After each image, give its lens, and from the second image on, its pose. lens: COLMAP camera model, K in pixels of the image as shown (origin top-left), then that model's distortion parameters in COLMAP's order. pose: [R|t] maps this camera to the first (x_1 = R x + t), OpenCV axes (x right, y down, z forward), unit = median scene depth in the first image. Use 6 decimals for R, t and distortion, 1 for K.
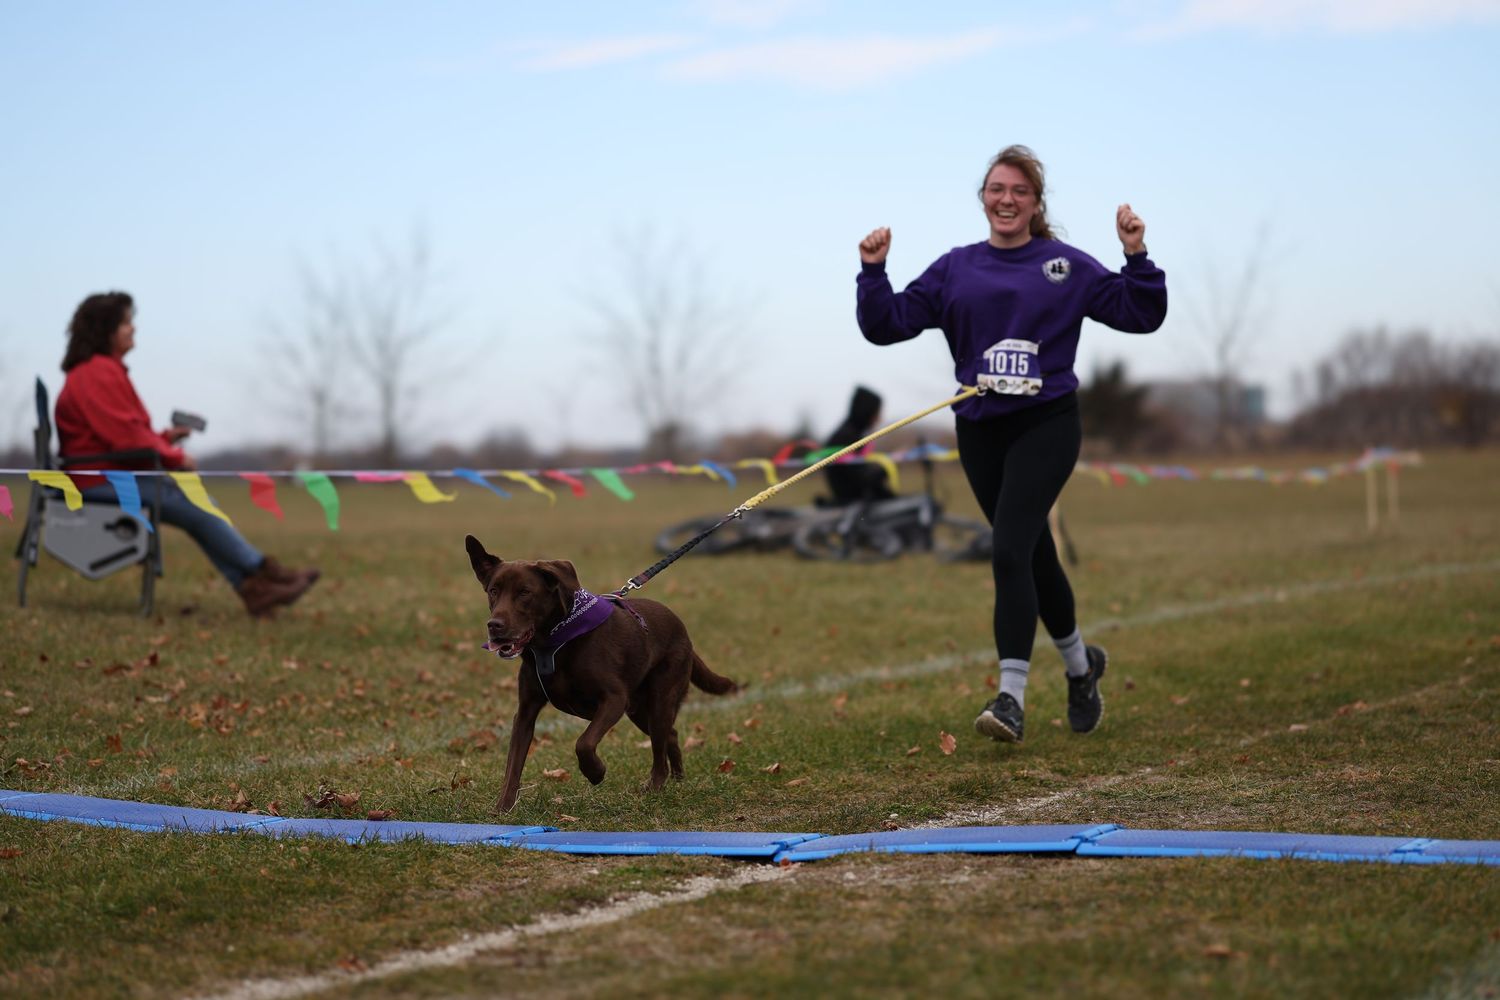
lens RADIAL K [[3674.0, 0, 746.3], [0, 3674.0, 494.2], [0, 0, 1]] dist [0.383368, 0.000000]
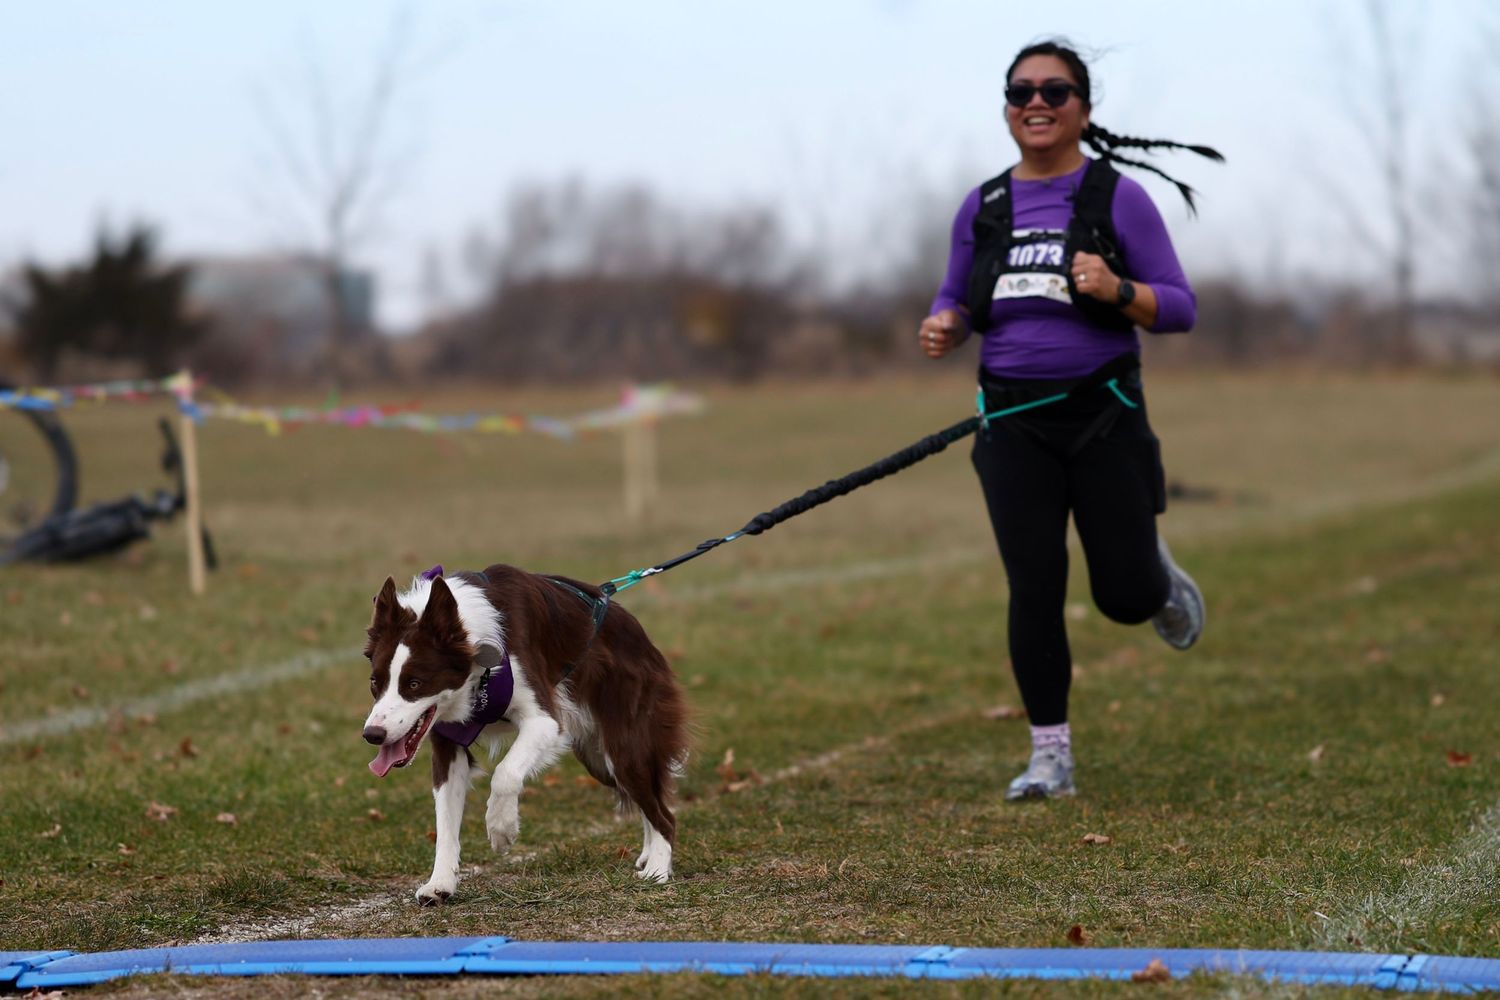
lens RADIAL K [[3674.0, 0, 754.7], [0, 3674.0, 507.5], [0, 0, 1]] dist [0.383368, 0.000000]
pose [[0.999618, 0.009904, 0.025785, 0.138495], [-0.009889, 0.999951, -0.000714, 0.006790], [-0.025791, 0.000458, 0.999667, 0.298307]]
